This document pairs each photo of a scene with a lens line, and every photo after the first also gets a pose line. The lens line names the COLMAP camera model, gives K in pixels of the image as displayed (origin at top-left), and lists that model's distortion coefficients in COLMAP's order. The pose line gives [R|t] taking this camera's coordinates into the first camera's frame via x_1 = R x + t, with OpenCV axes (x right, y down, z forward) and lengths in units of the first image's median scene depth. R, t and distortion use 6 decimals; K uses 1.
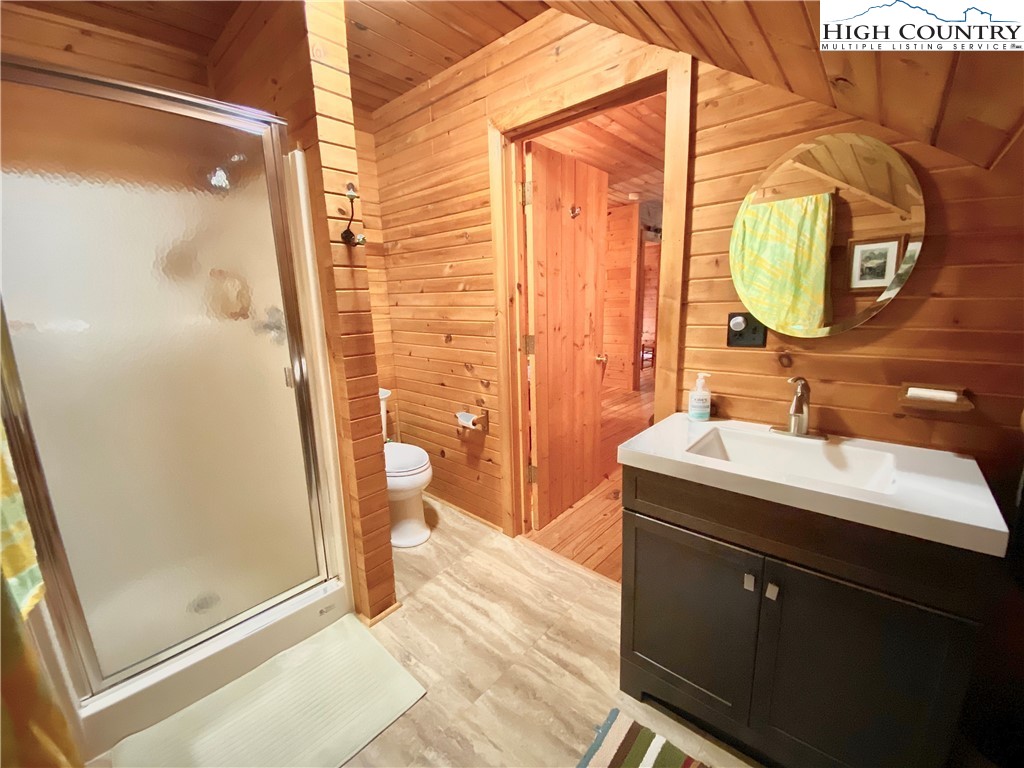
lens RADIAL K [[419.5, 0, 510.4], [0, 419.5, 385.4], [0, 0, 1]] dist [-0.007665, -0.000638]
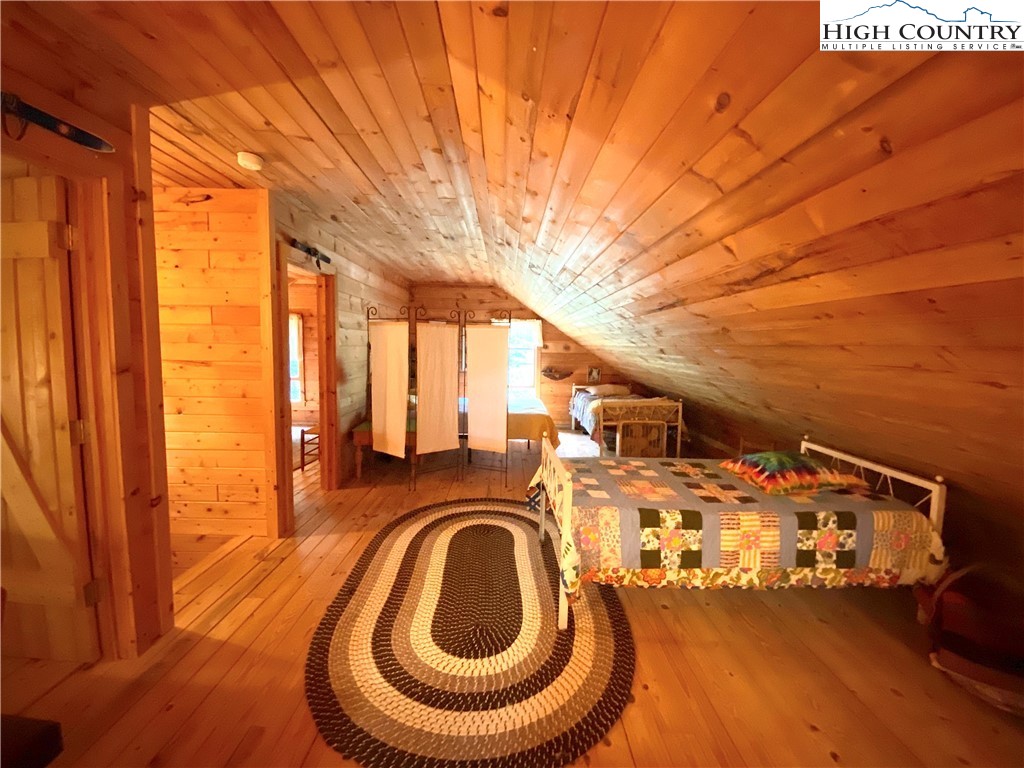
lens RADIAL K [[419.5, 0, 510.6], [0, 419.5, 386.0], [0, 0, 1]] dist [-0.007665, -0.000638]
pose [[0.731296, -0.028639, 0.681458, 0.155433], [0.103349, 0.992234, -0.069209, -0.111474], [-0.674184, 0.121041, 0.728577, 0.412474]]
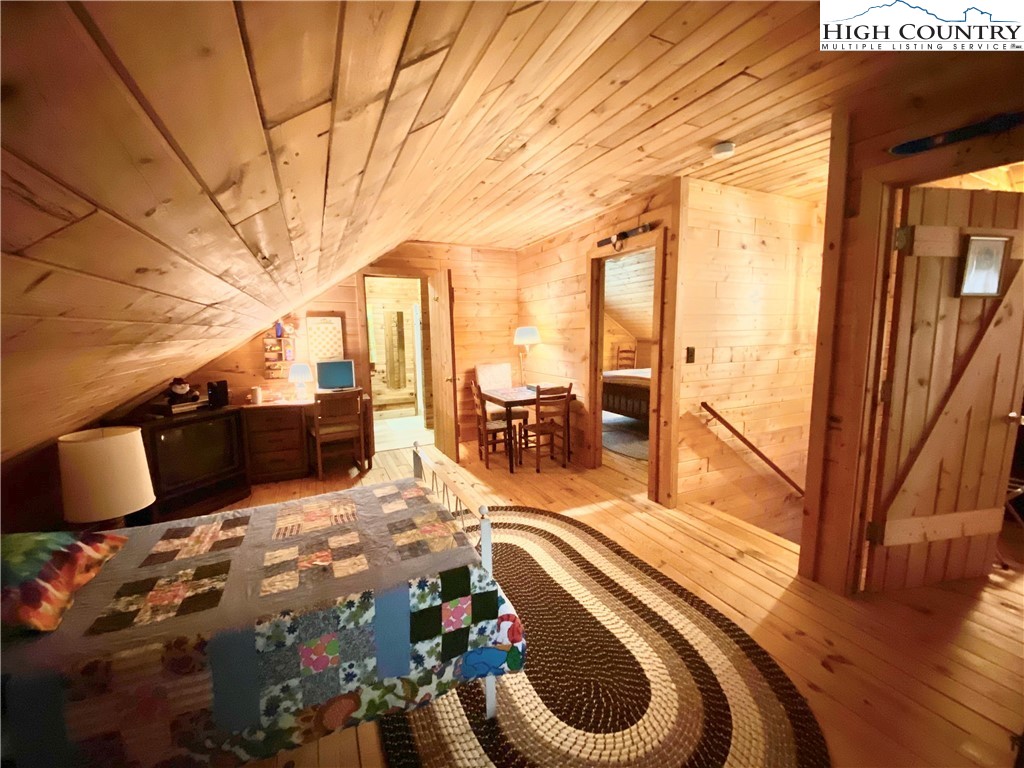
lens RADIAL K [[419.5, 0, 513.5], [0, 419.5, 384.8], [0, 0, 1]] dist [-0.007665, -0.000638]
pose [[-0.383387, 0.149587, -0.911394, 0.808601], [-0.160970, 0.960871, 0.225421, -0.224795], [0.909452, 0.233131, -0.344307, 0.900841]]
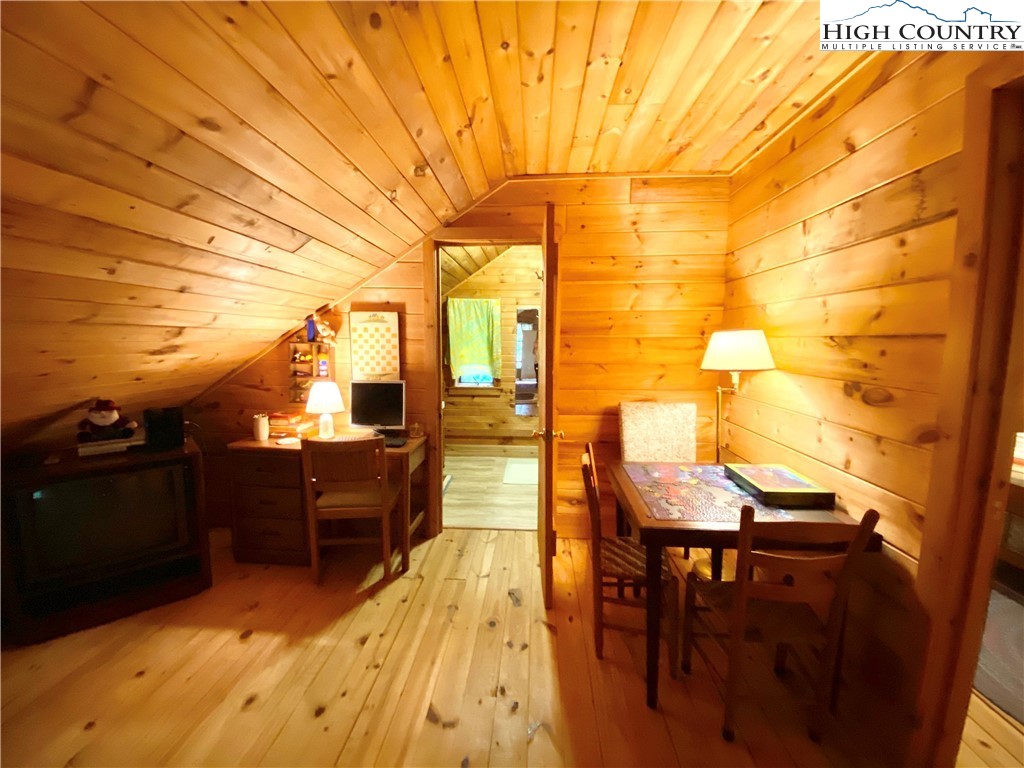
lens RADIAL K [[419.5, 0, 505.2], [0, 419.5, 382.4], [0, 0, 1]] dist [-0.007665, -0.000638]
pose [[-0.793168, 0.087848, -0.602634, 0.570791], [-0.104663, 0.955155, 0.276991, -0.202956], [0.599942, 0.282774, -0.748404, 0.826394]]
